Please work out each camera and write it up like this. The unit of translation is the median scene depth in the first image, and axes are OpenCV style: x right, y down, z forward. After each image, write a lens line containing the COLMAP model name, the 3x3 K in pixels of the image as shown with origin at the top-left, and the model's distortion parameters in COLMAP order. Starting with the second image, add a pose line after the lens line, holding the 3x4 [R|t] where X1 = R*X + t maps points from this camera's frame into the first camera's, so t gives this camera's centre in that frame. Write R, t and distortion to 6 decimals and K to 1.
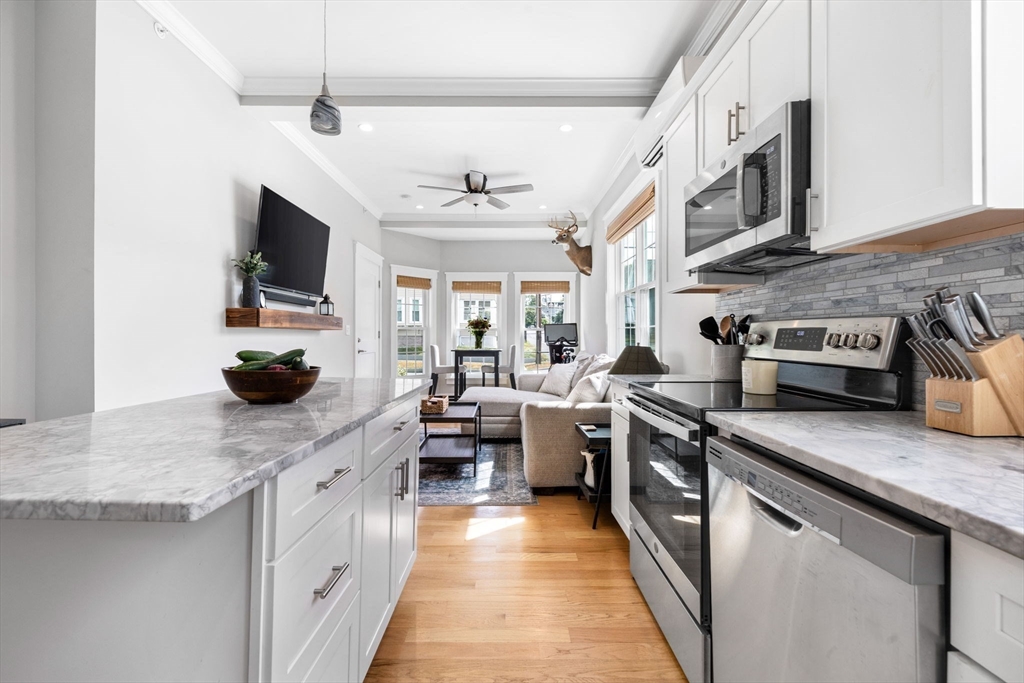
lens RADIAL K [[434.2, 0, 509.8], [0, 434.2, 337.4], [0, 0, 1]] dist [0.000742, 0.000149]
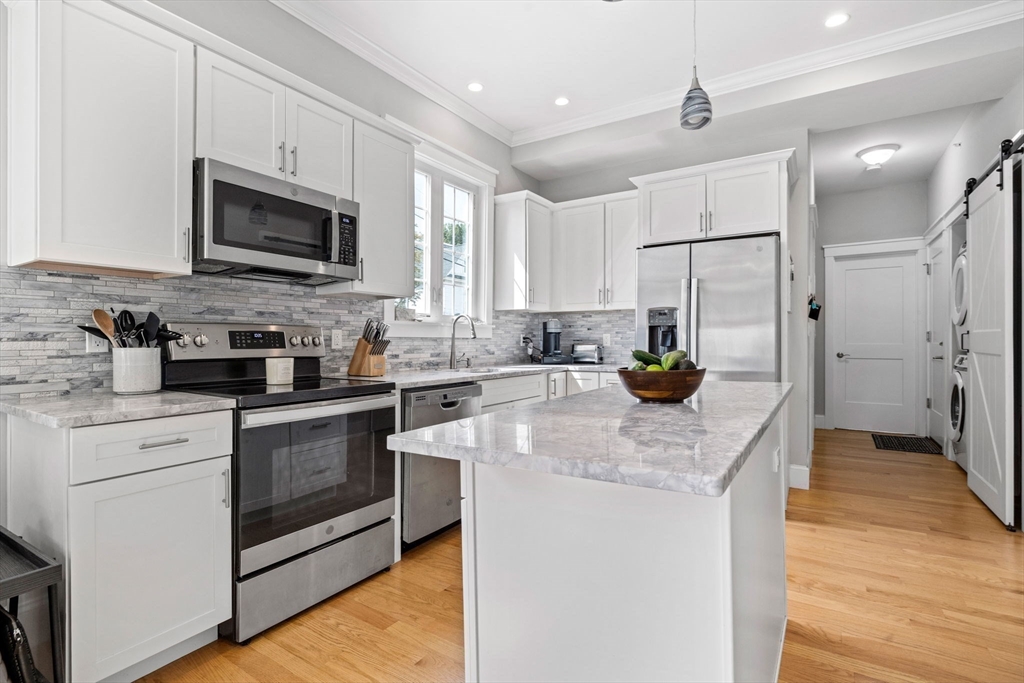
lens RADIAL K [[489.1, 0, 513.8], [0, 489.1, 339.8], [0, 0, 1]] dist [-0.005149, 0.000741]
pose [[-0.838177, -0.000141, 0.545398, -0.773493], [0.000064, 1.000000, 0.000357, 0.002973], [-0.545398, 0.000334, -0.838177, 1.890515]]
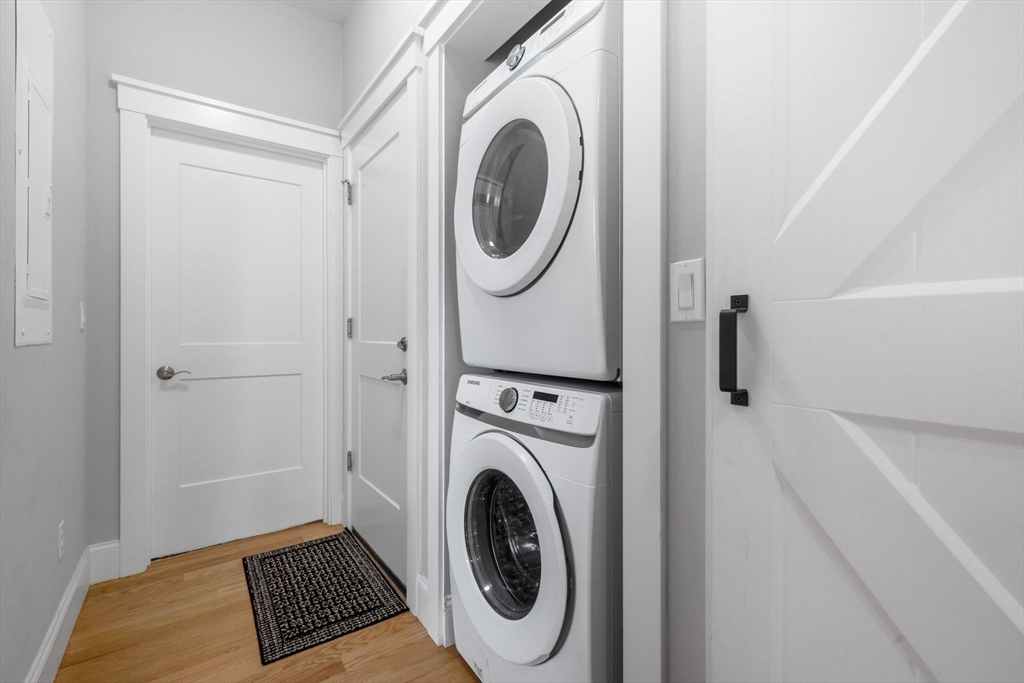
lens RADIAL K [[447.1, 0, 512.0], [0, 447.1, 341.5], [0, 0, 1]] dist [0.000256, 0.000003]
pose [[-0.813518, 0.004684, -0.581521, -0.899176], [-0.004336, 0.999891, 0.014119, 0.001958], [0.581524, 0.014007, -0.813409, -0.962524]]
